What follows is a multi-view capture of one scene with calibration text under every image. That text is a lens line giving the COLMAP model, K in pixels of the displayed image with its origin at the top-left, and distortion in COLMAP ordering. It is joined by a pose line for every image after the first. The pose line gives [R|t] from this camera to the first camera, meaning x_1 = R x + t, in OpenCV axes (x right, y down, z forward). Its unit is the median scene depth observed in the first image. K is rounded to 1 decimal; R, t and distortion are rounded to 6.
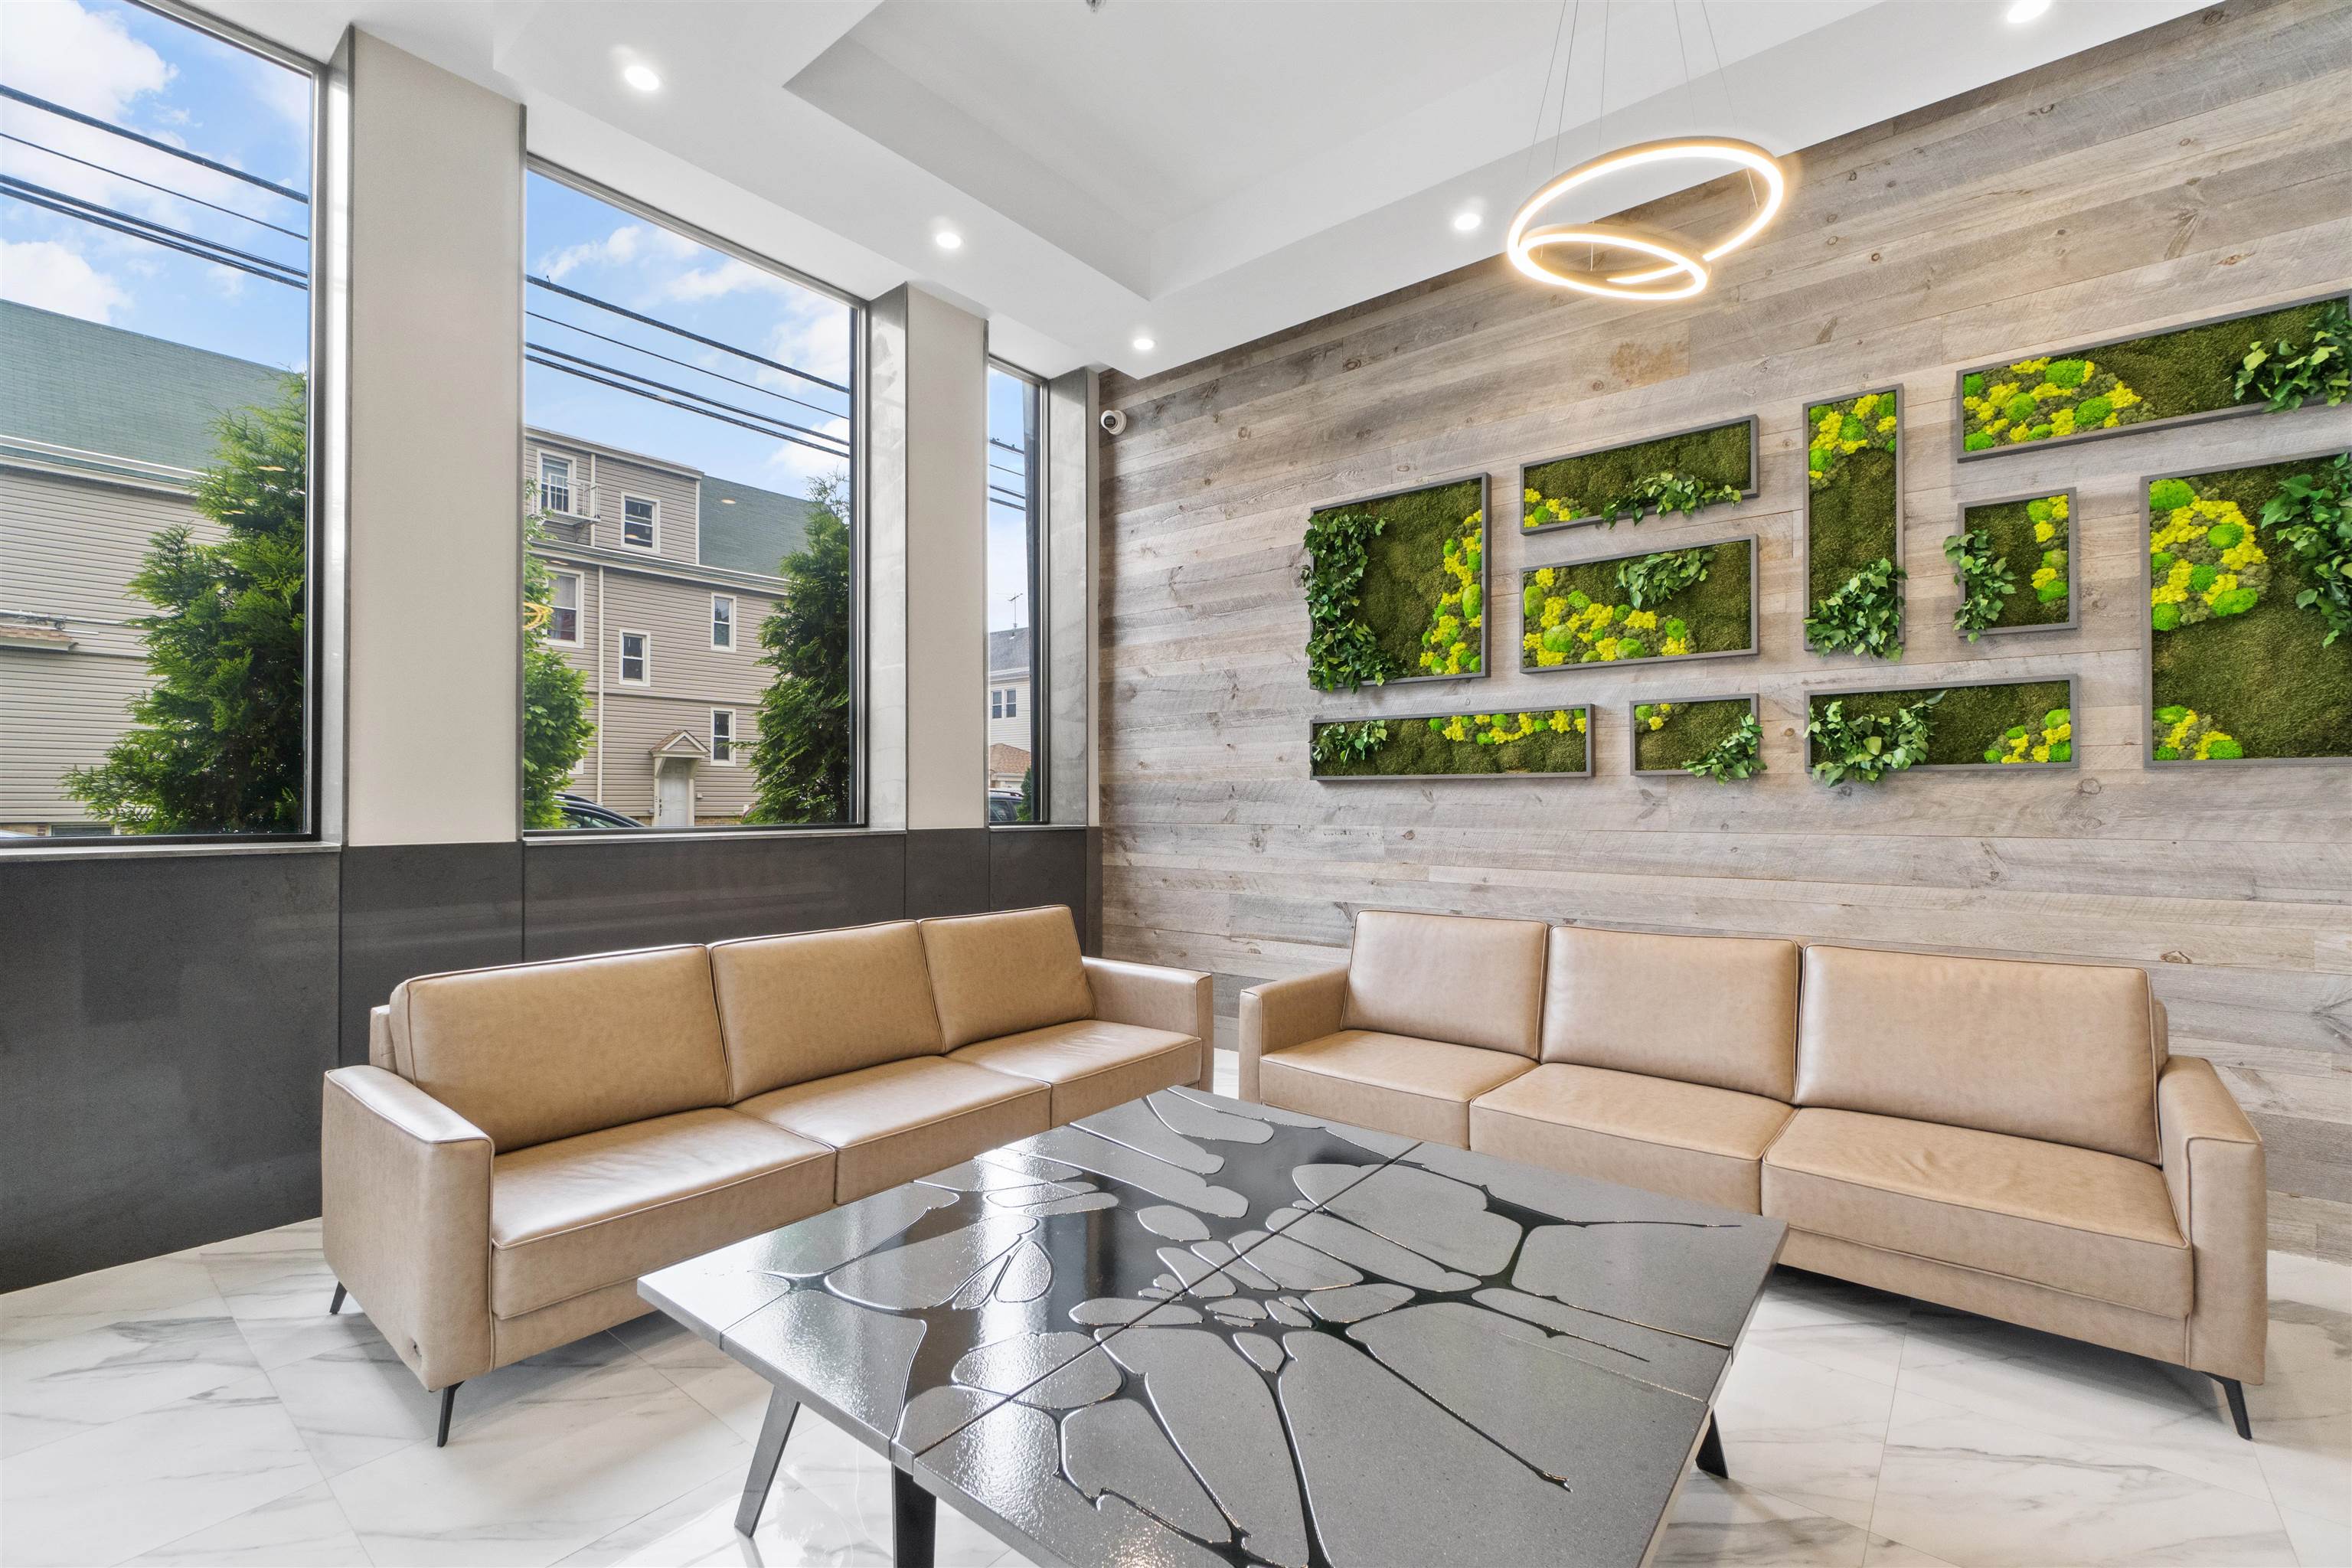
lens RADIAL K [[1013.9, 0, 1172.2], [0, 1013.9, 795.6], [0, 0, 1]] dist [0.000359, -0.000242]
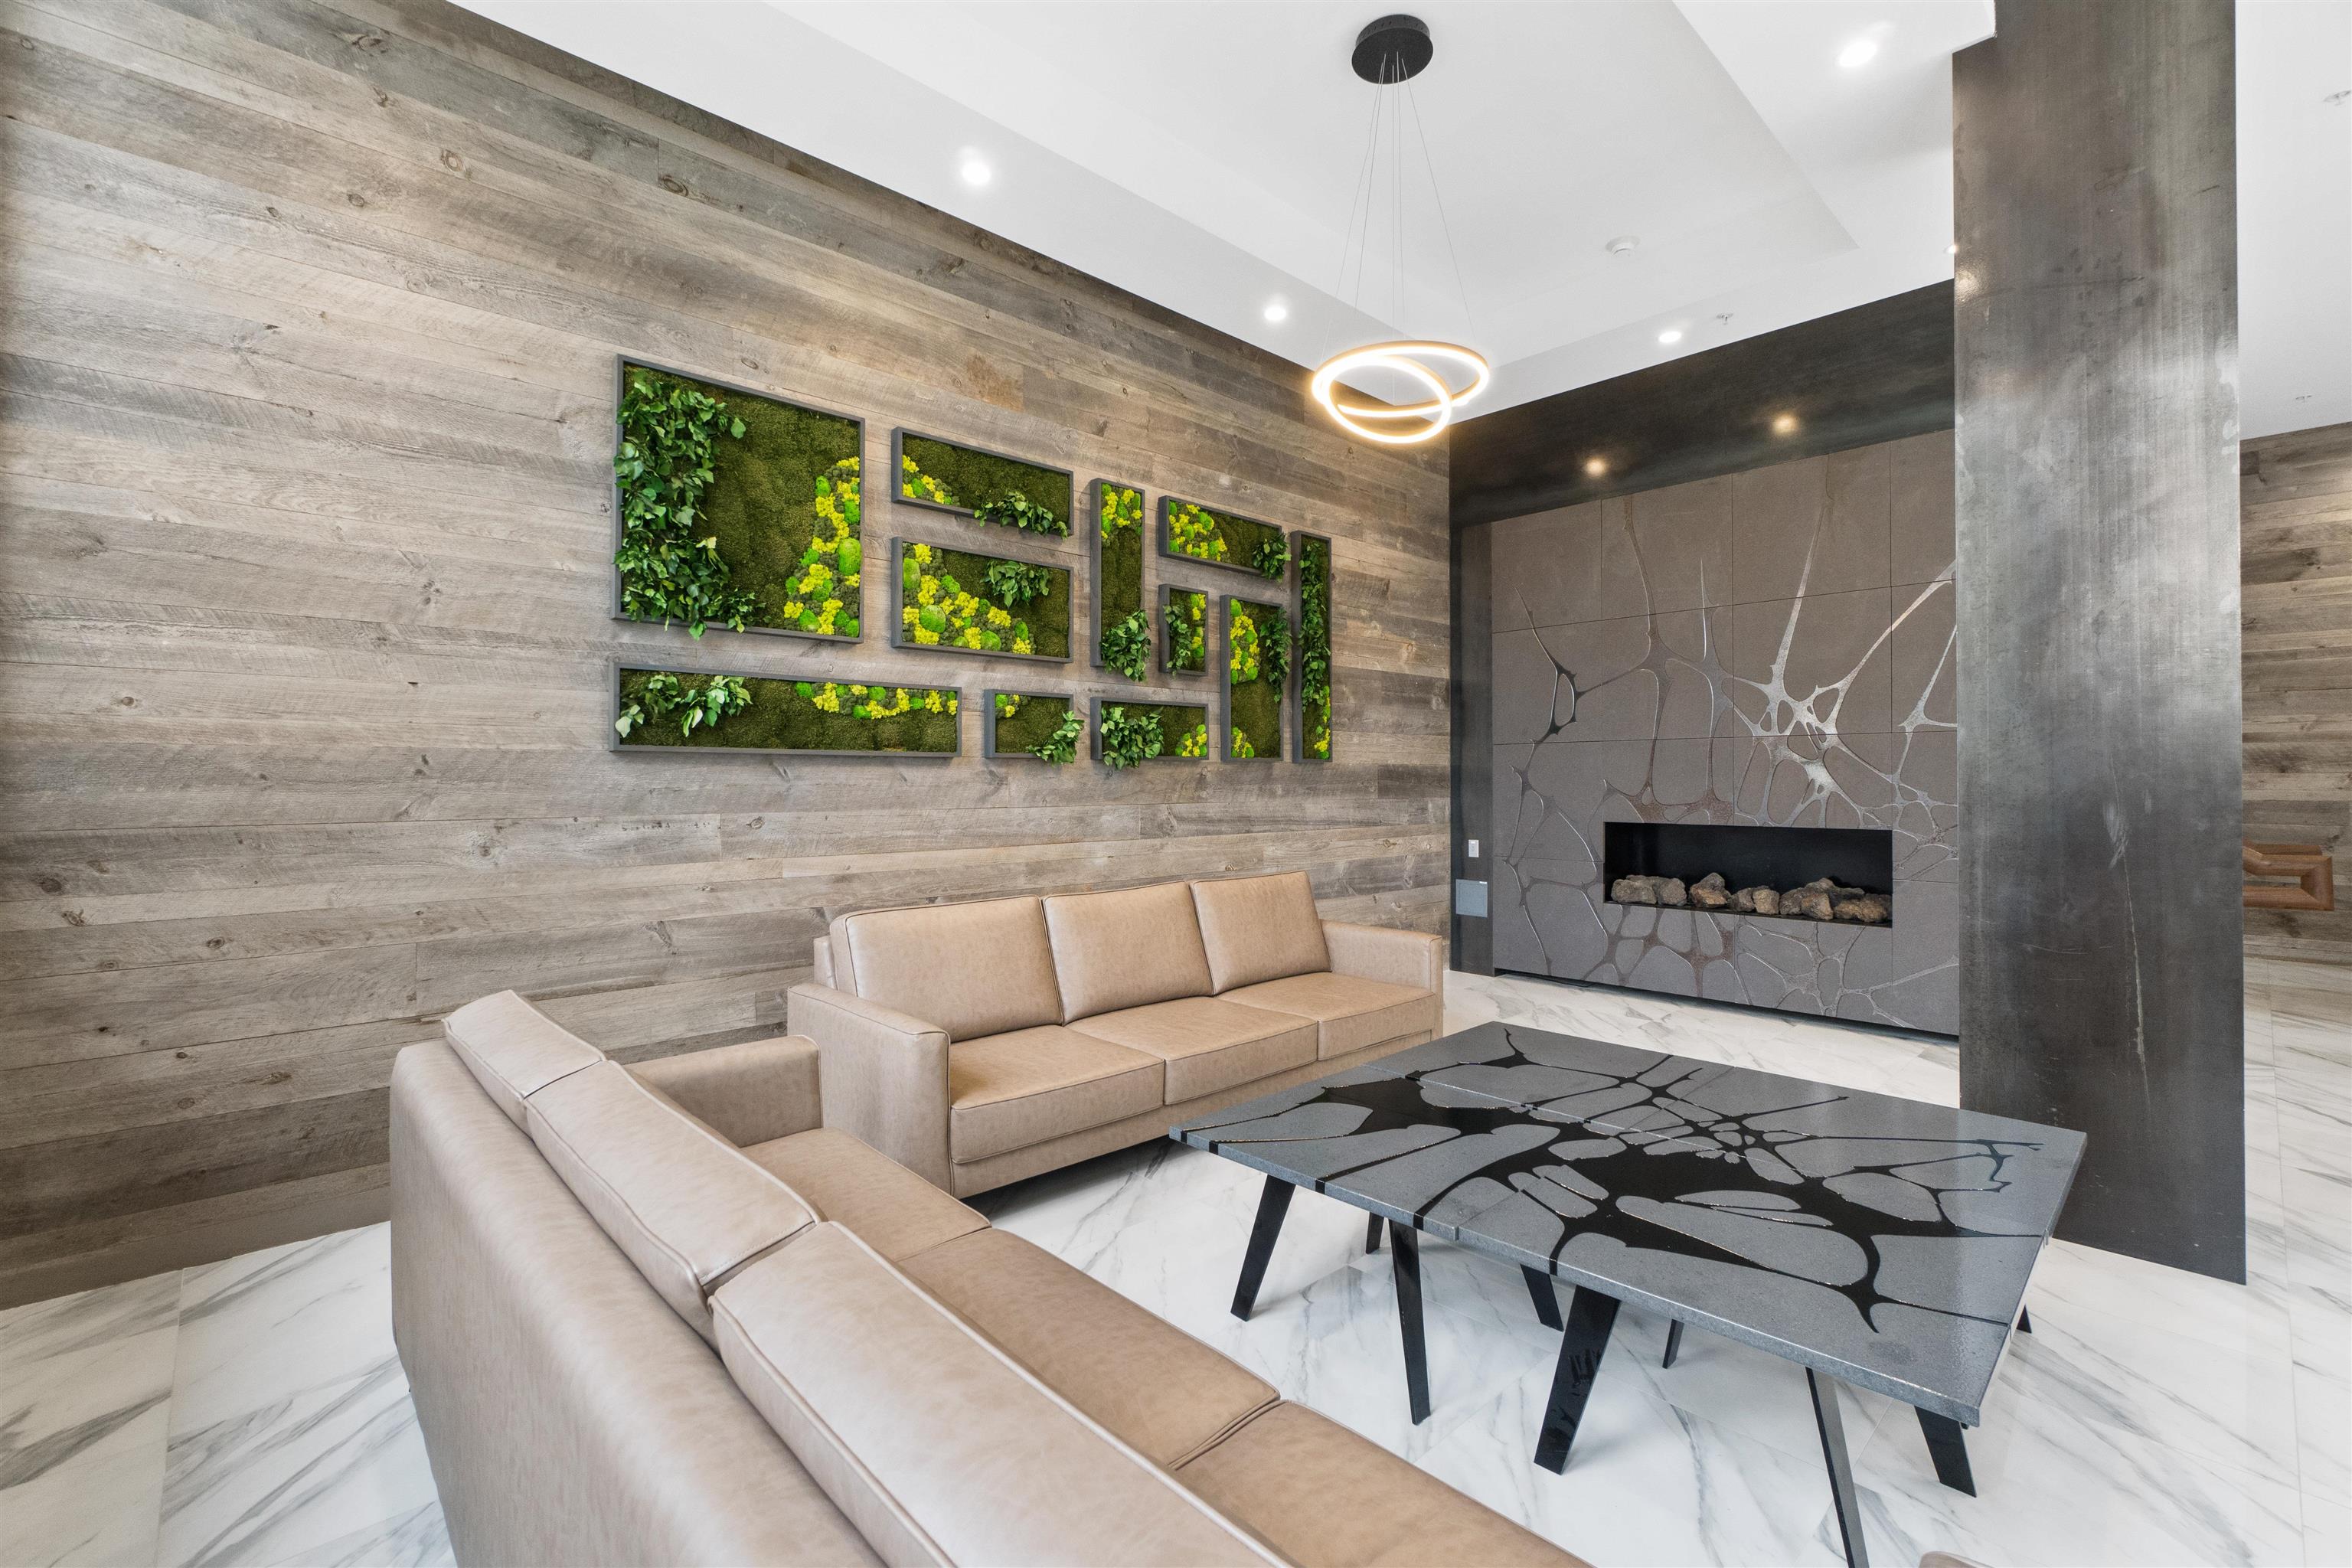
lens RADIAL K [[1013.9, 0, 1173.5], [0, 1013.9, 774.5], [0, 0, 1]] dist [0.000359, -0.000242]
pose [[0.137603, 0.004587, 0.990477, -0.583221], [-0.004483, 0.999982, -0.004008, 0.002363], [-0.990477, -0.003889, 0.137622, 0.634192]]
